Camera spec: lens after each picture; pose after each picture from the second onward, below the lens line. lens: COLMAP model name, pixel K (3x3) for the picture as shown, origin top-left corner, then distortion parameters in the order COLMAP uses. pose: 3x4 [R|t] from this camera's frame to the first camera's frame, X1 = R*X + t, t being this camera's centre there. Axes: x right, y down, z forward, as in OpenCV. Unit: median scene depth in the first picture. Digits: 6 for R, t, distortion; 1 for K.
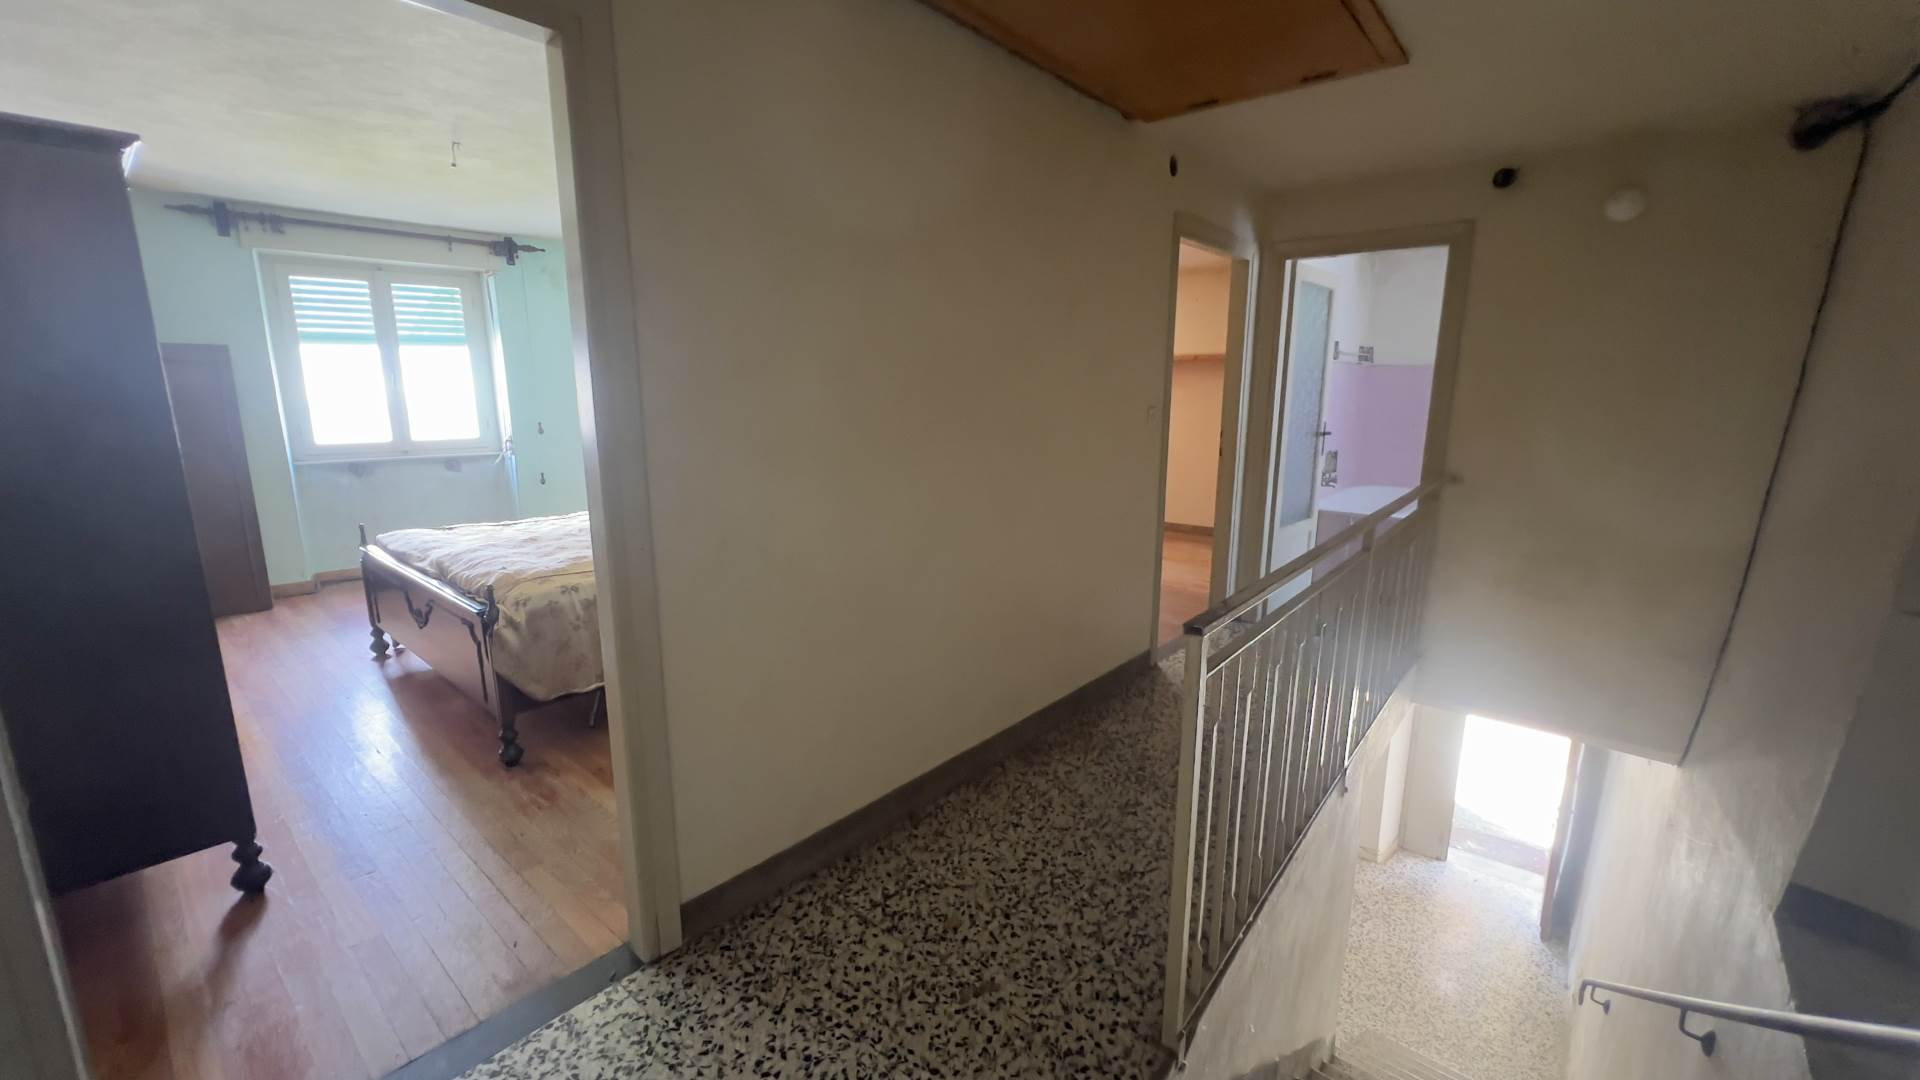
lens RADIAL K [[773.9, 0, 964.0], [0, 773.9, 544.6], [0, 0, 1]] dist [-0.002651, 0.000029]
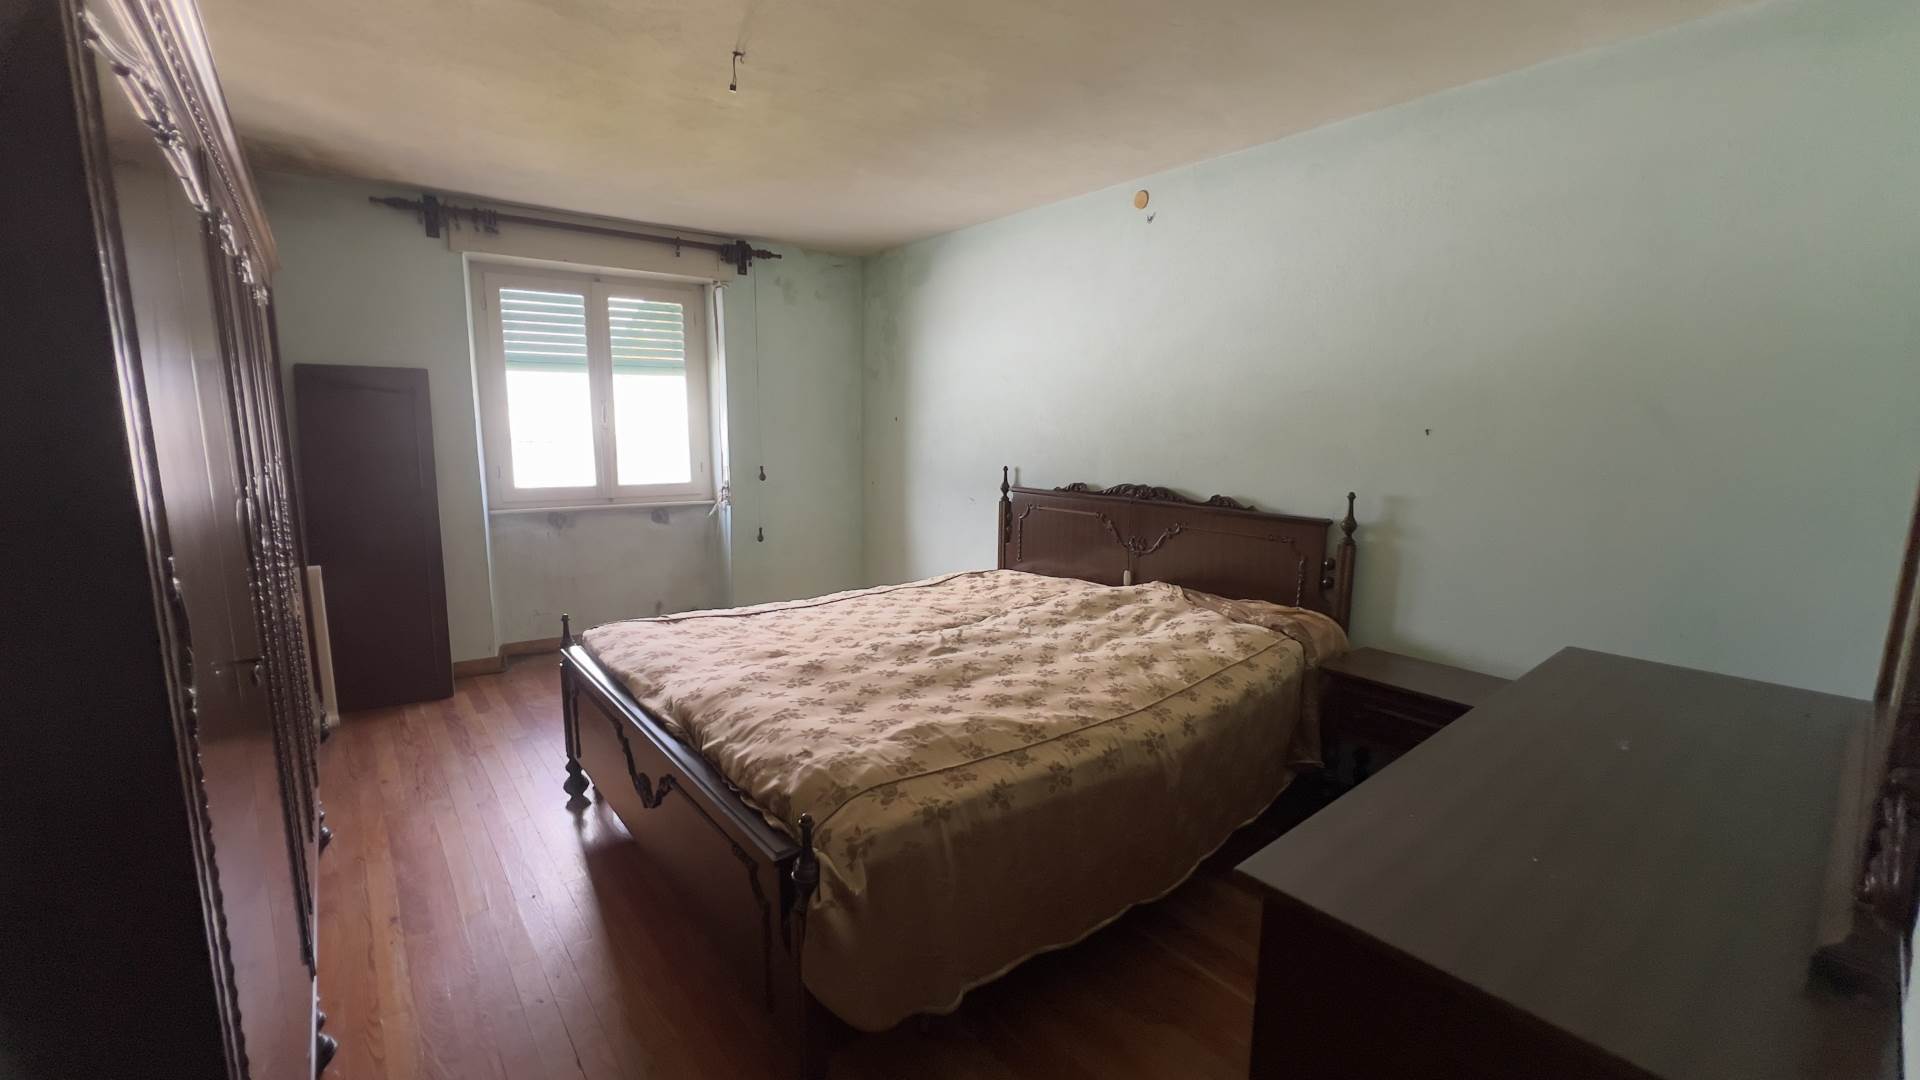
lens RADIAL K [[773.9, 0, 956.9], [0, 773.9, 539.0], [0, 0, 1]] dist [-0.002651, 0.000029]
pose [[0.984742, 0.032736, -0.170917, -0.259882], [-0.041770, 0.997899, -0.049531, -0.063198], [0.168936, 0.055915, 0.984040, 0.304052]]
